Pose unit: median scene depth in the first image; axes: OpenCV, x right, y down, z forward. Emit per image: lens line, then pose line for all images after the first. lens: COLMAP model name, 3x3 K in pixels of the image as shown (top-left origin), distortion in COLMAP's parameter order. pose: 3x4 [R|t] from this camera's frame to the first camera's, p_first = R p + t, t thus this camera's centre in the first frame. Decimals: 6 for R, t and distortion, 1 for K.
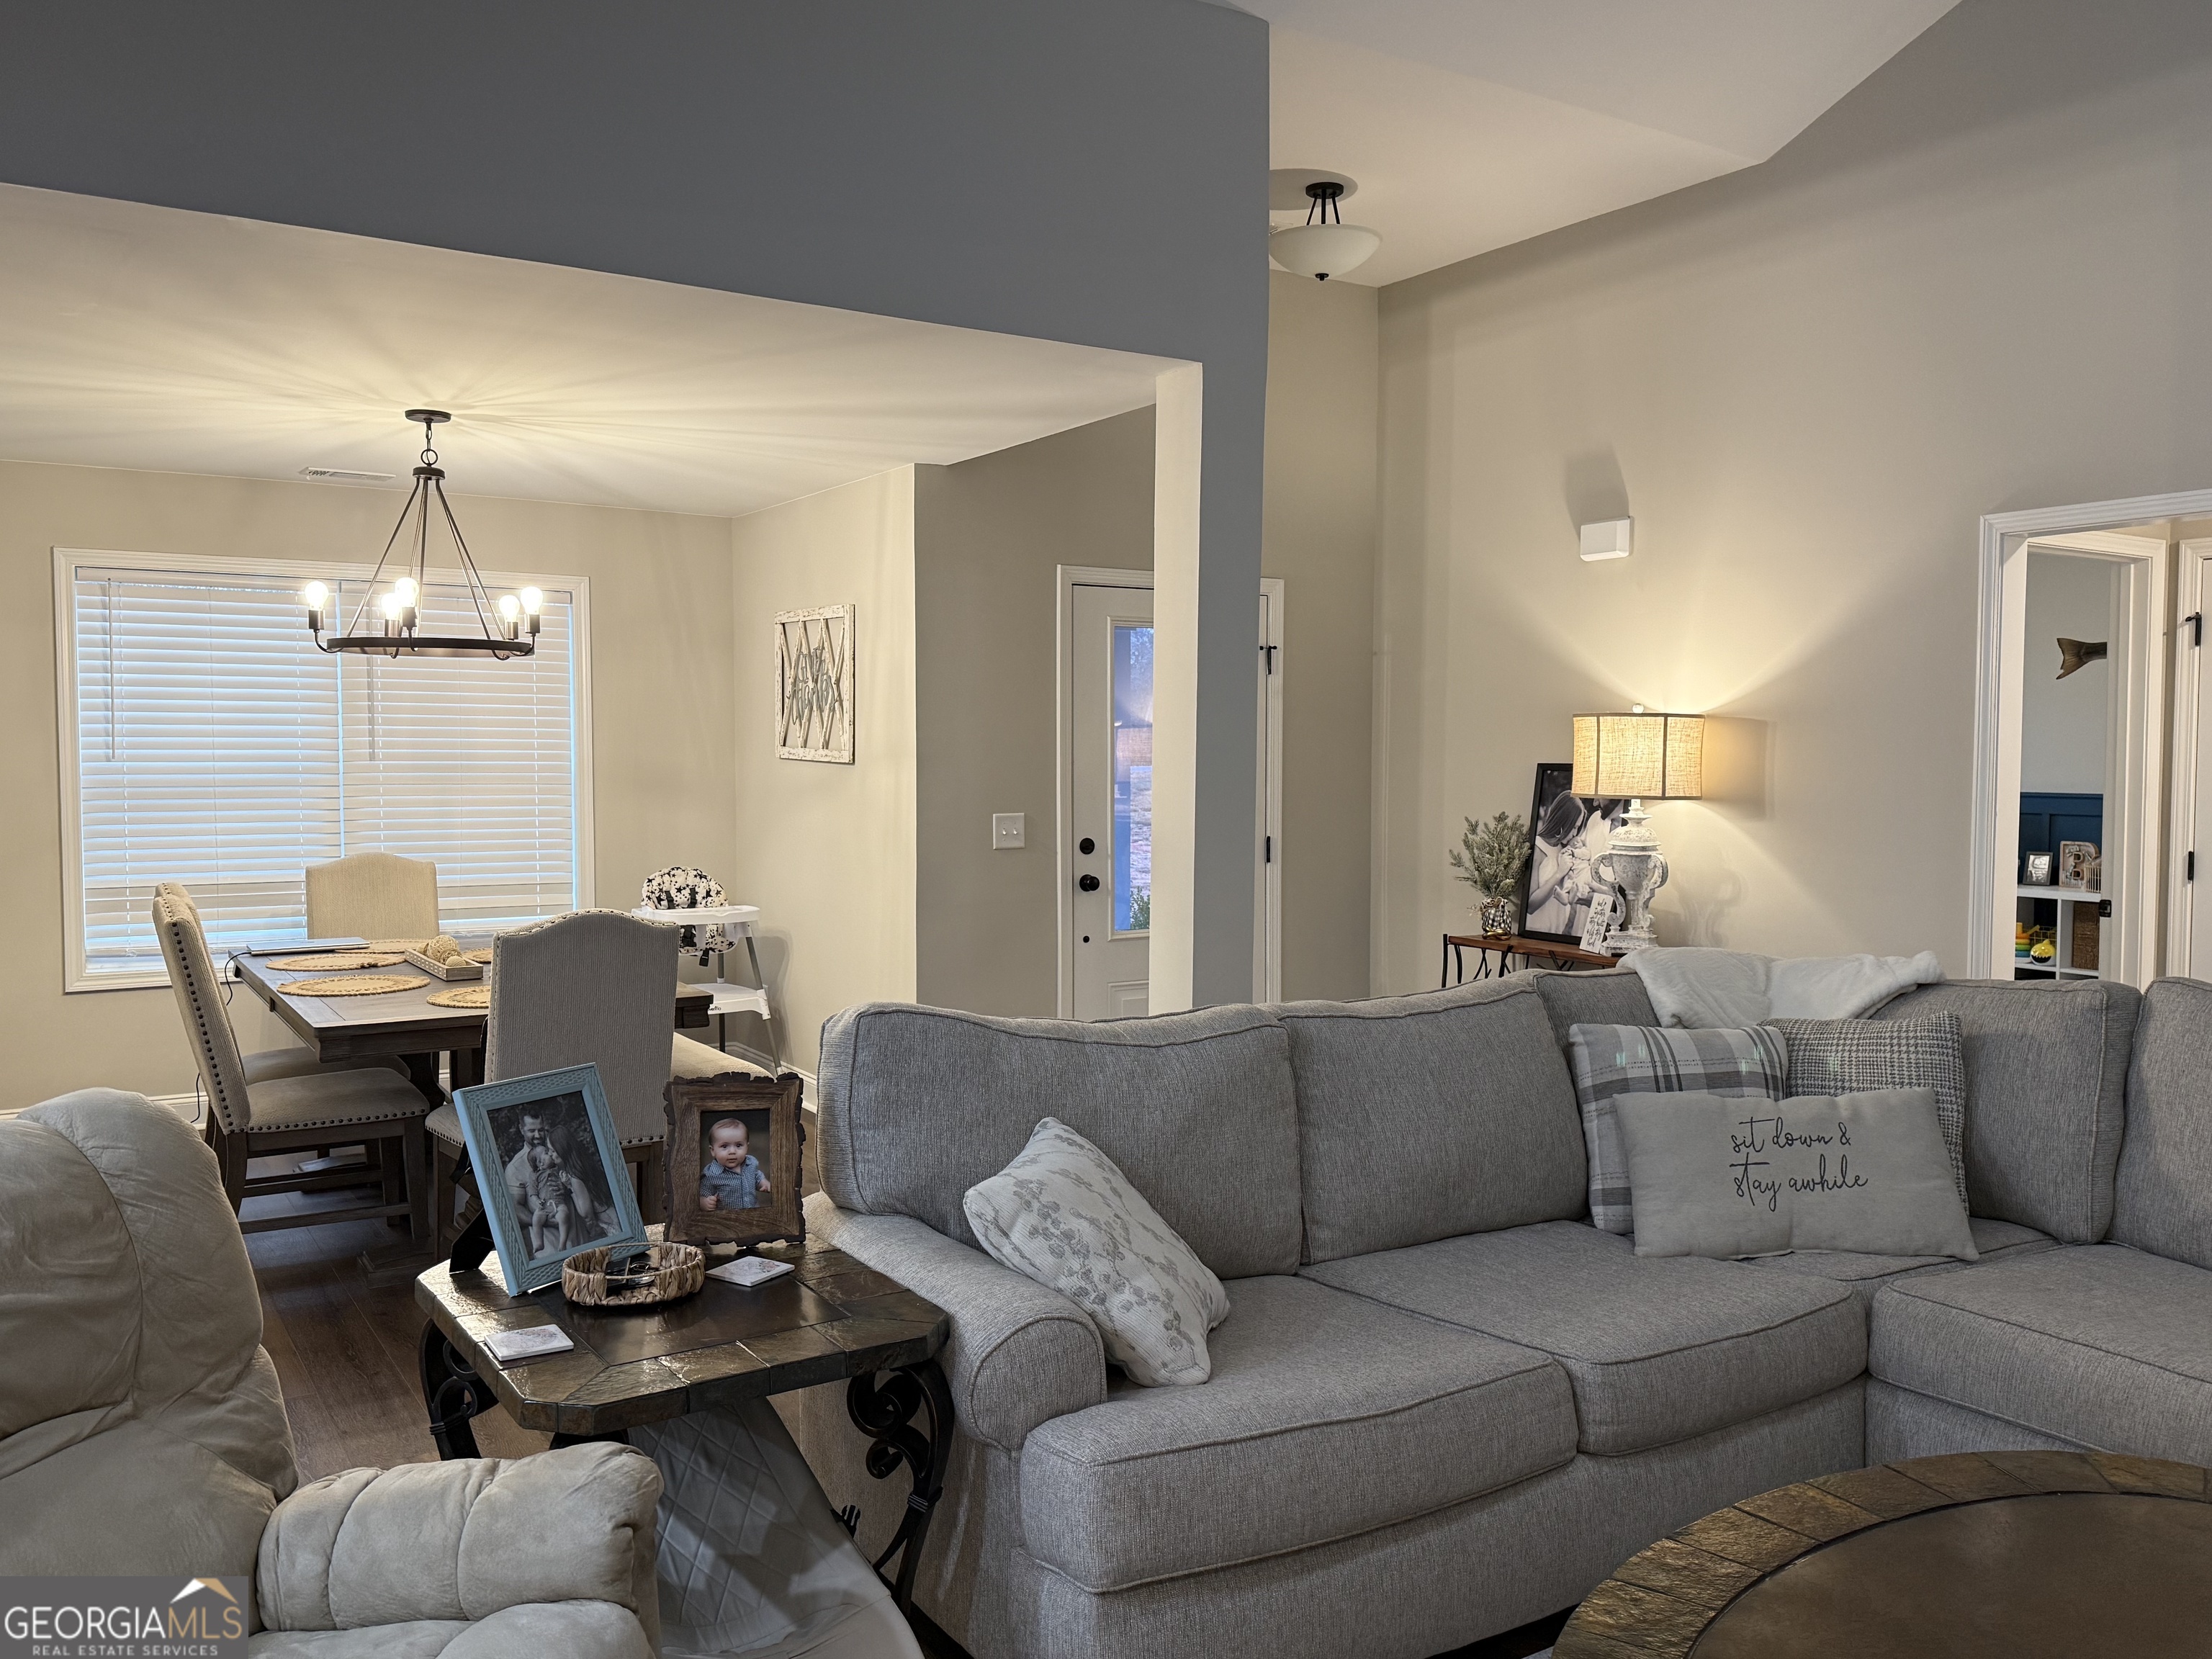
lens RADIAL K [[1714.4, 0, 1113.1], [0, 1714.4, 841.9], [0, 0, 1]] dist [0.030851, -0.010011]
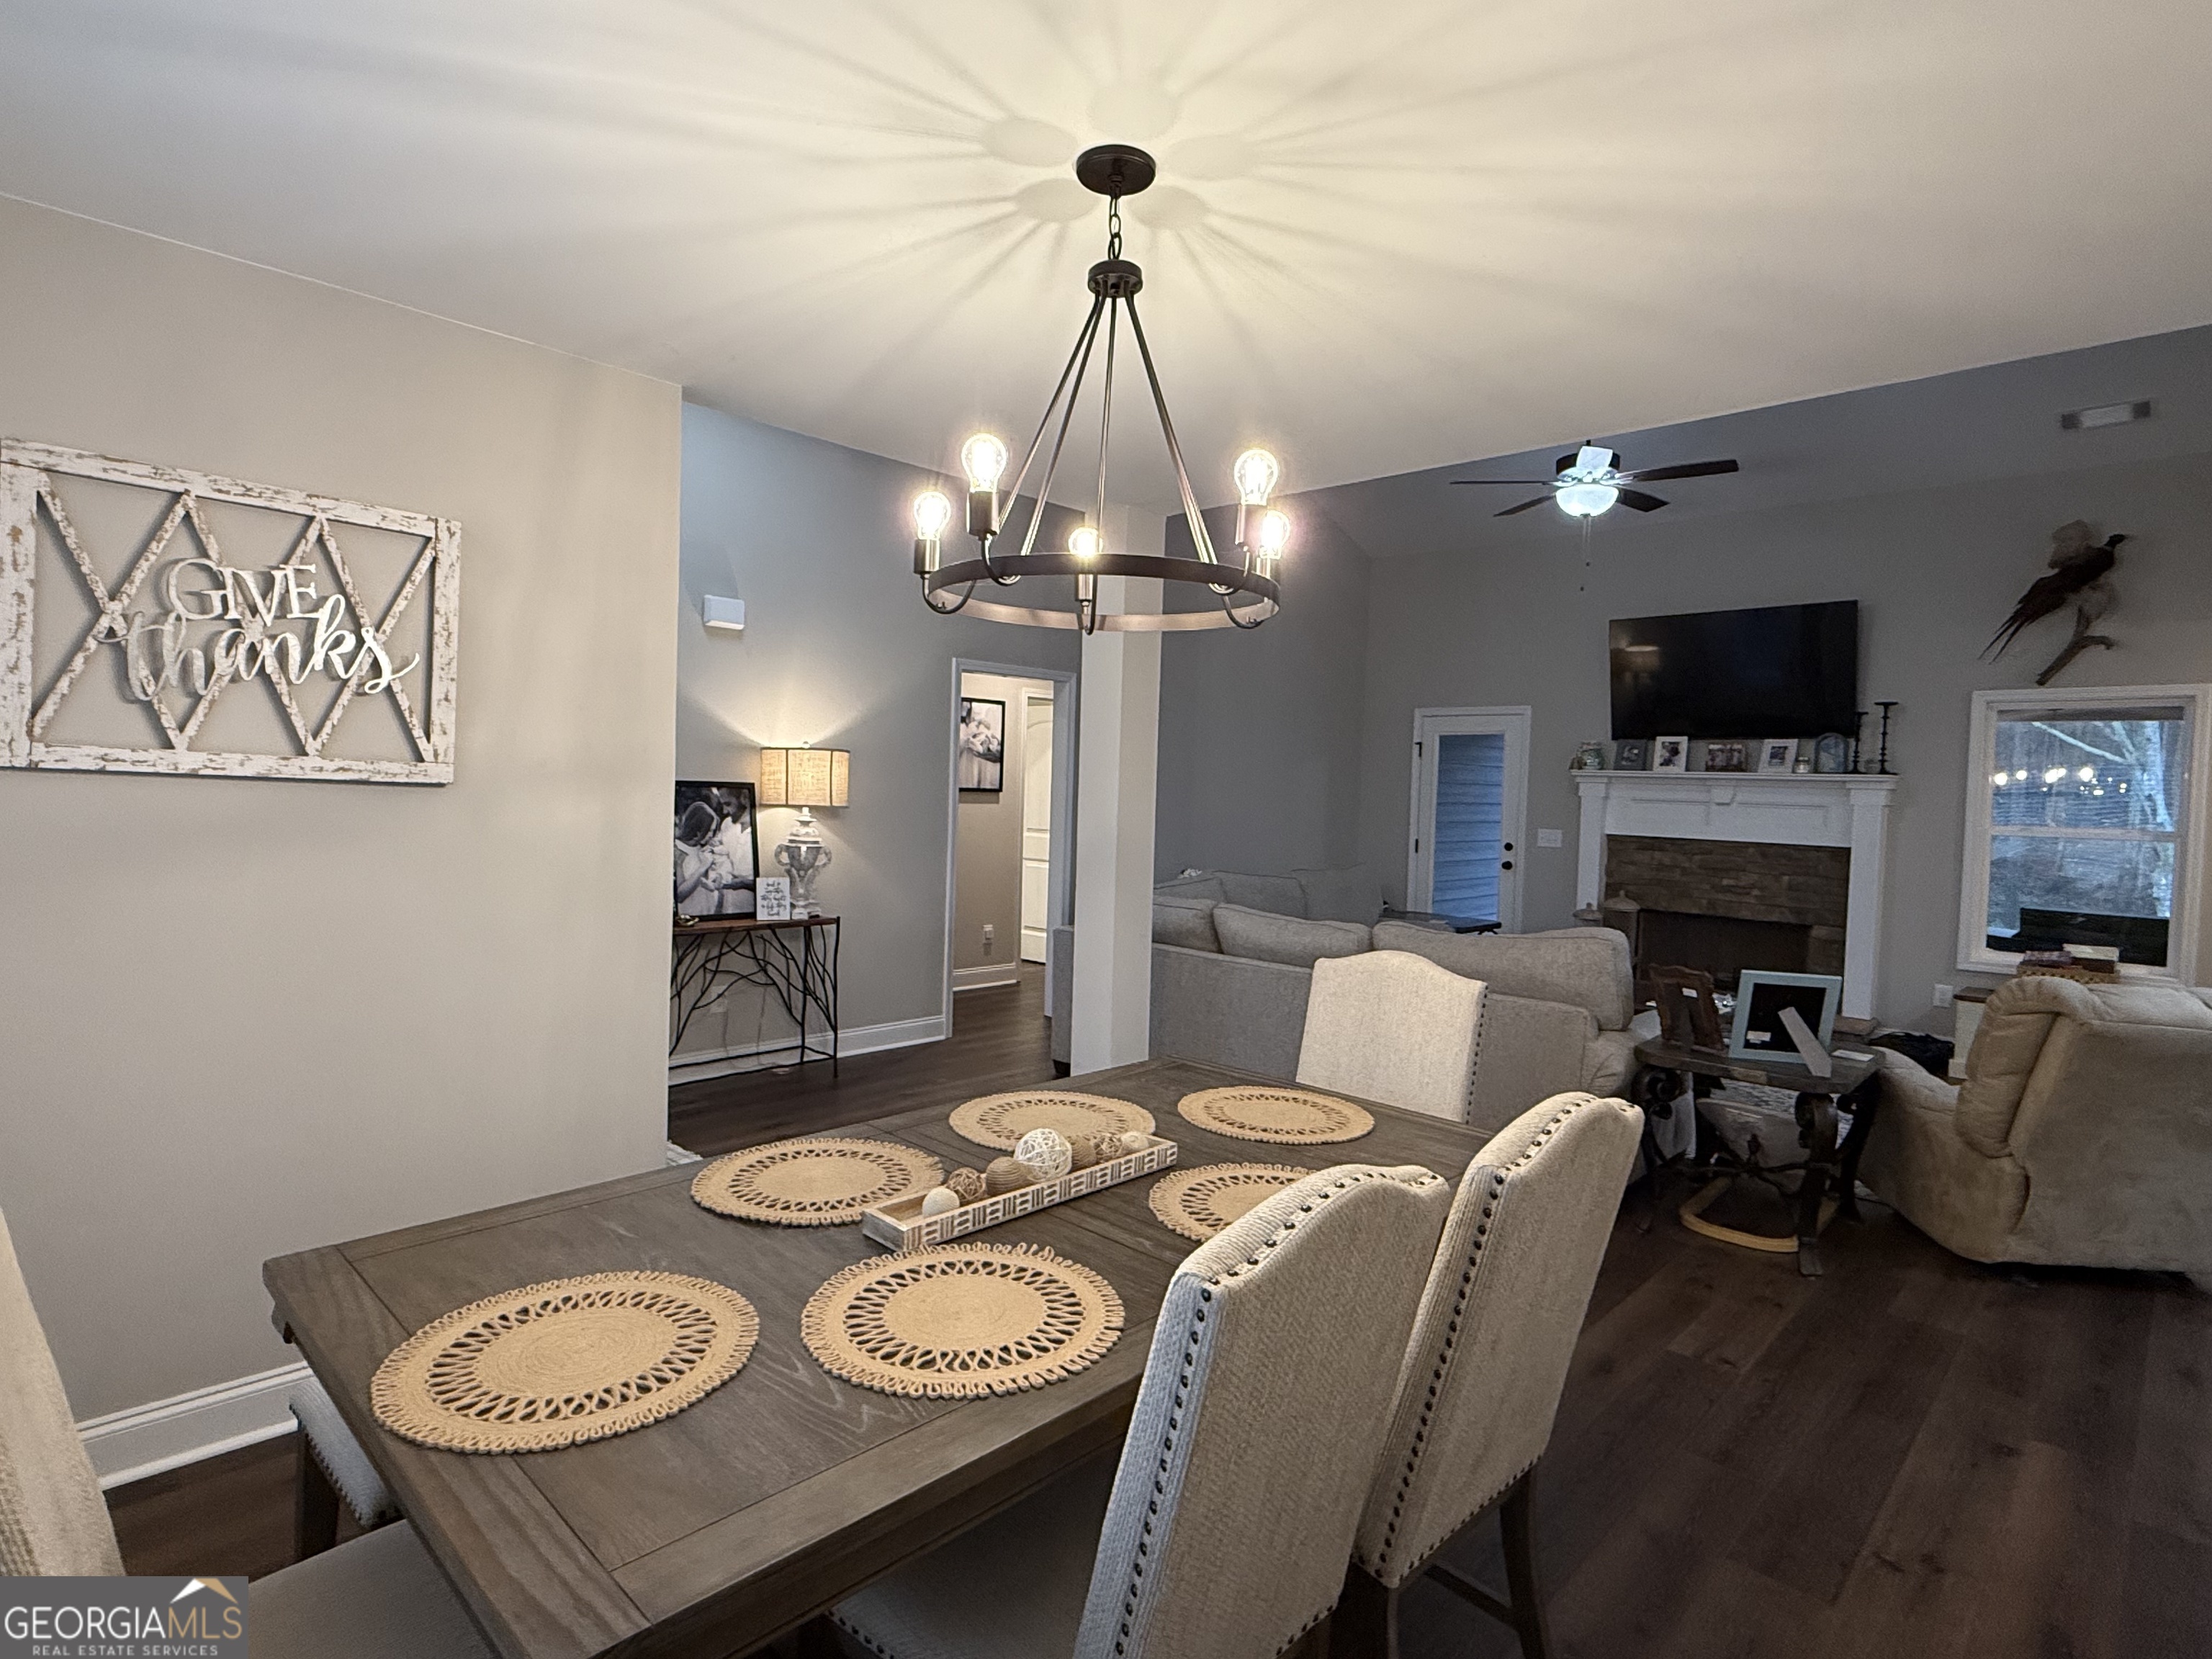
lens RADIAL K [[1144.1, 0, 1100.4], [0, 1144.1, 827.4], [0, 0, 1]] dist [-0.002503, 0.002044]
pose [[-0.232297, -0.046191, 0.971547, -0.630795], [0.014639, 0.998593, 0.050977, -0.050205], [-0.972535, 0.026064, -0.231294, 0.913915]]
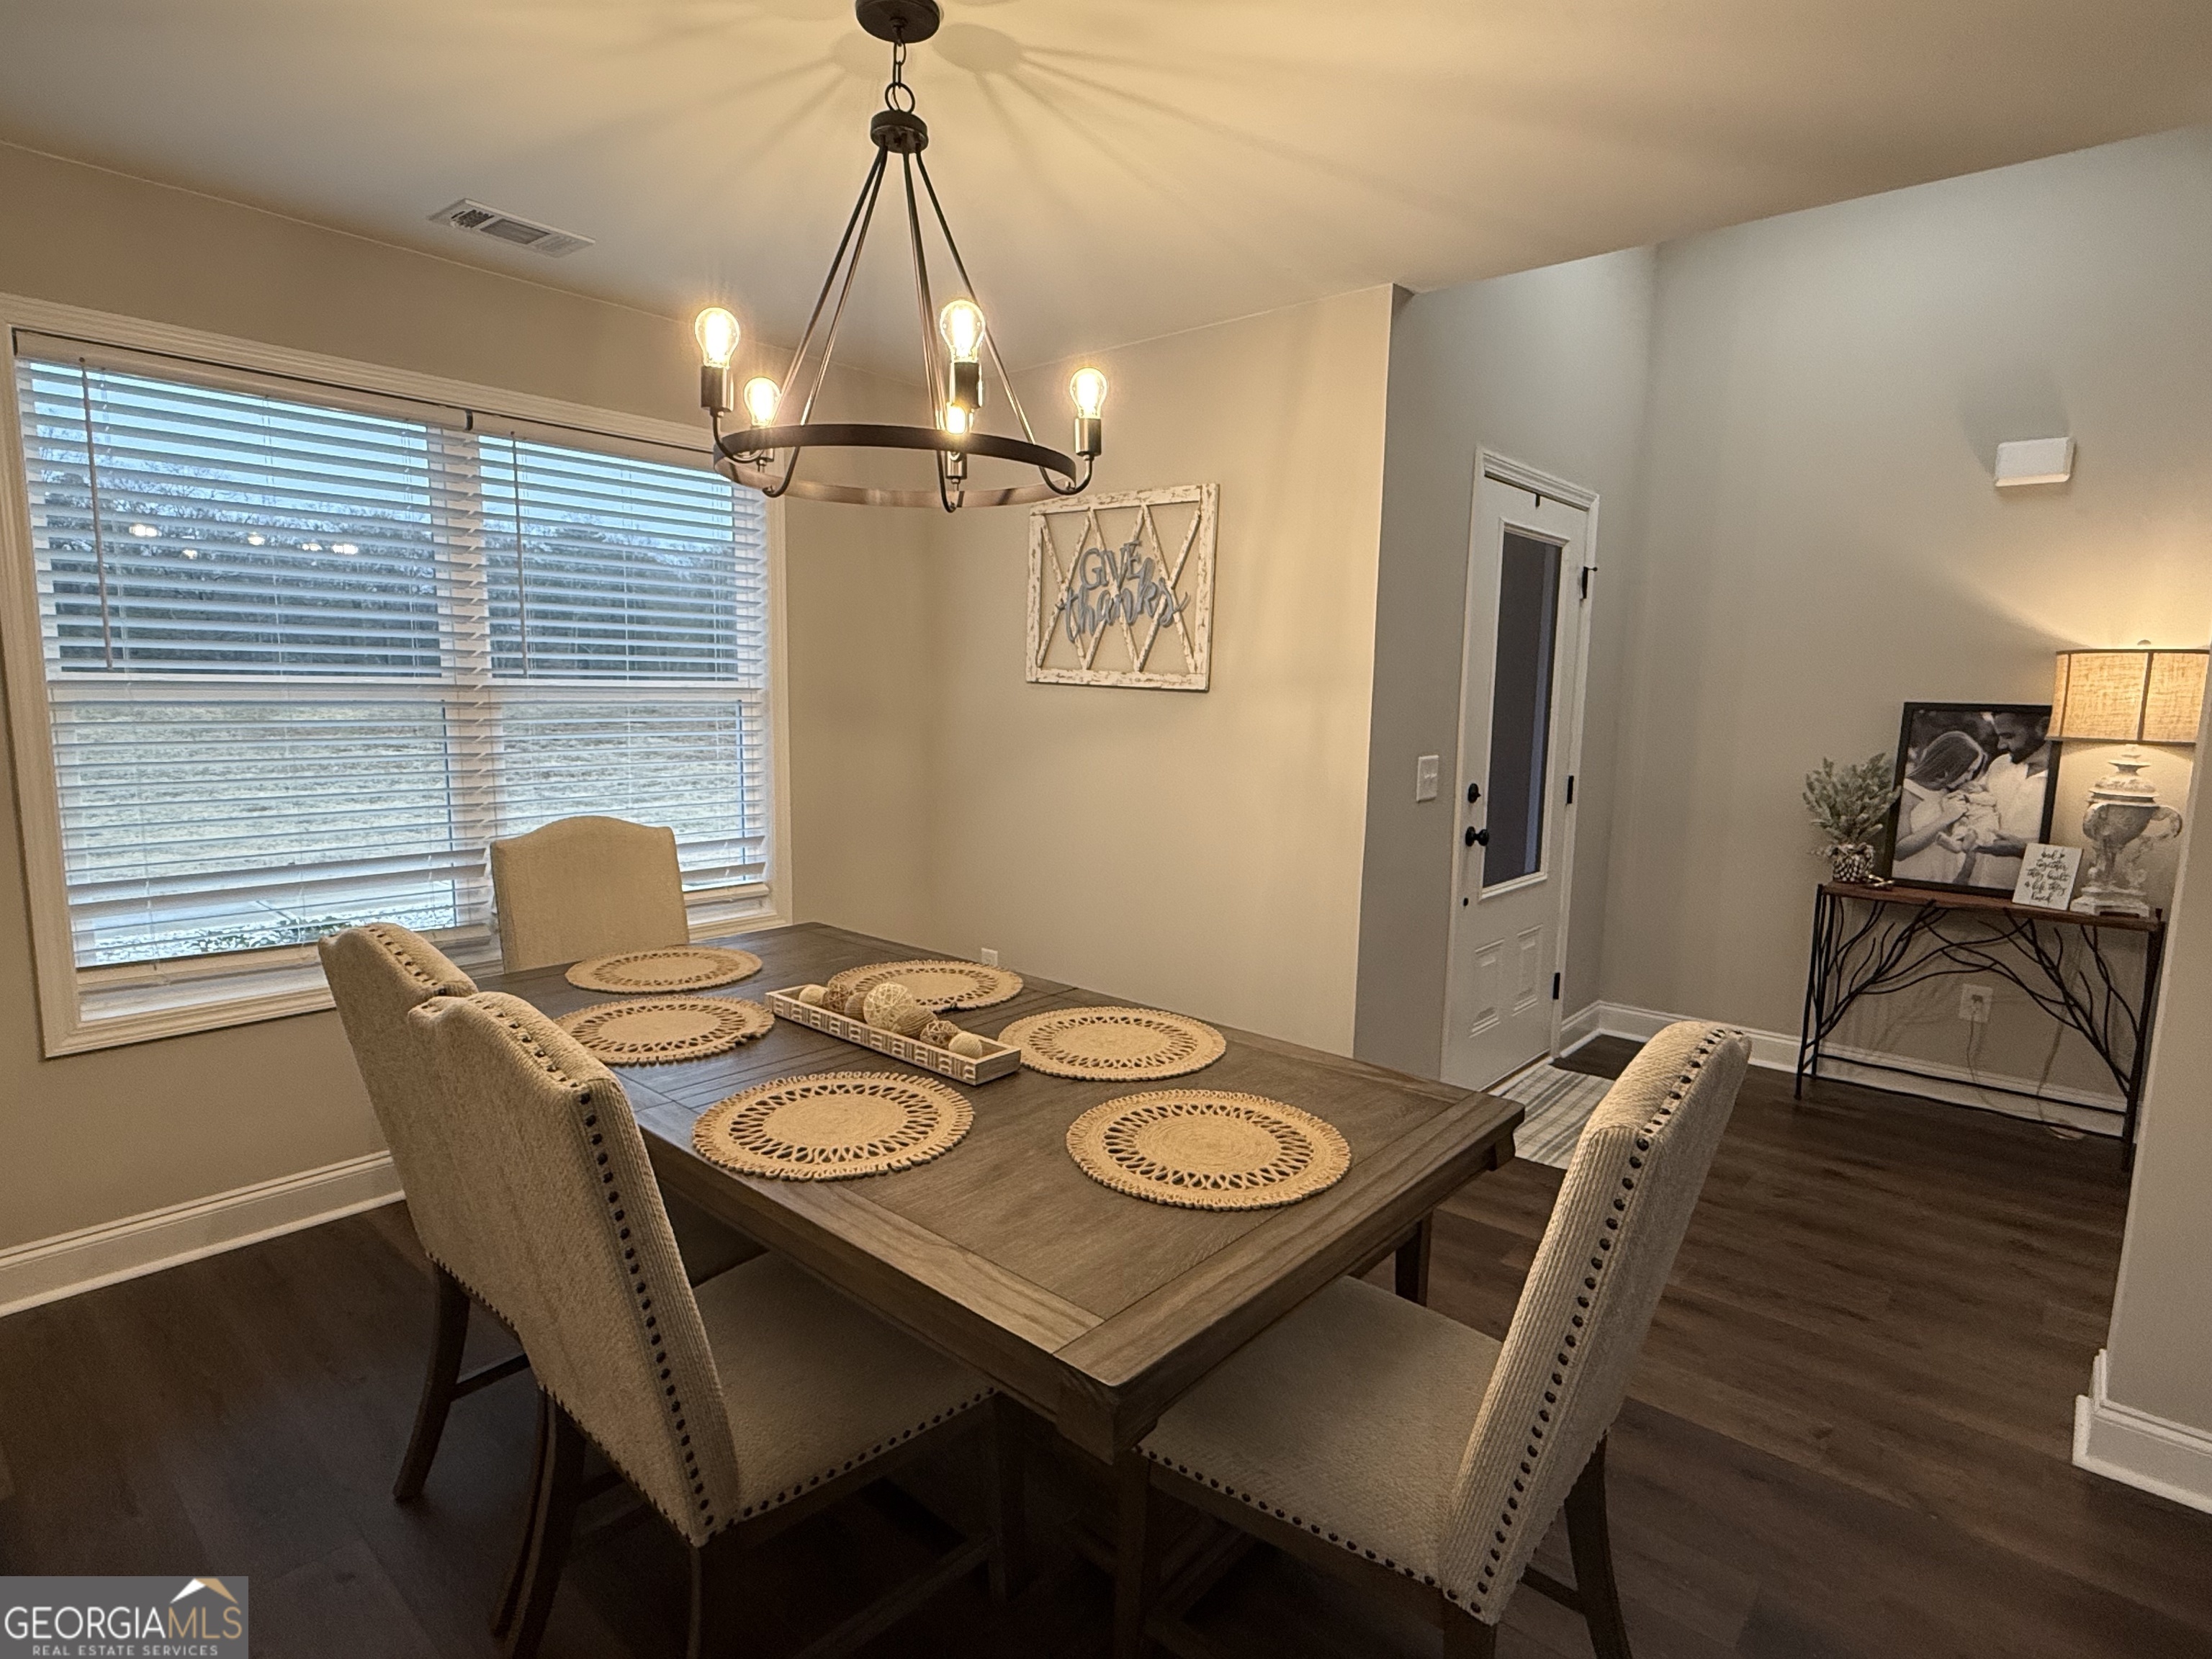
lens RADIAL K [[1144.1, 0, 1095.3], [0, 1144.1, 829.8], [0, 0, 1]] dist [-0.002503, 0.002044]
pose [[0.959684, -0.019354, 0.280414, -0.369154], [-0.003263, 0.996792, 0.079966, -0.024980], [-0.281062, -0.077657, 0.956542, 0.530732]]
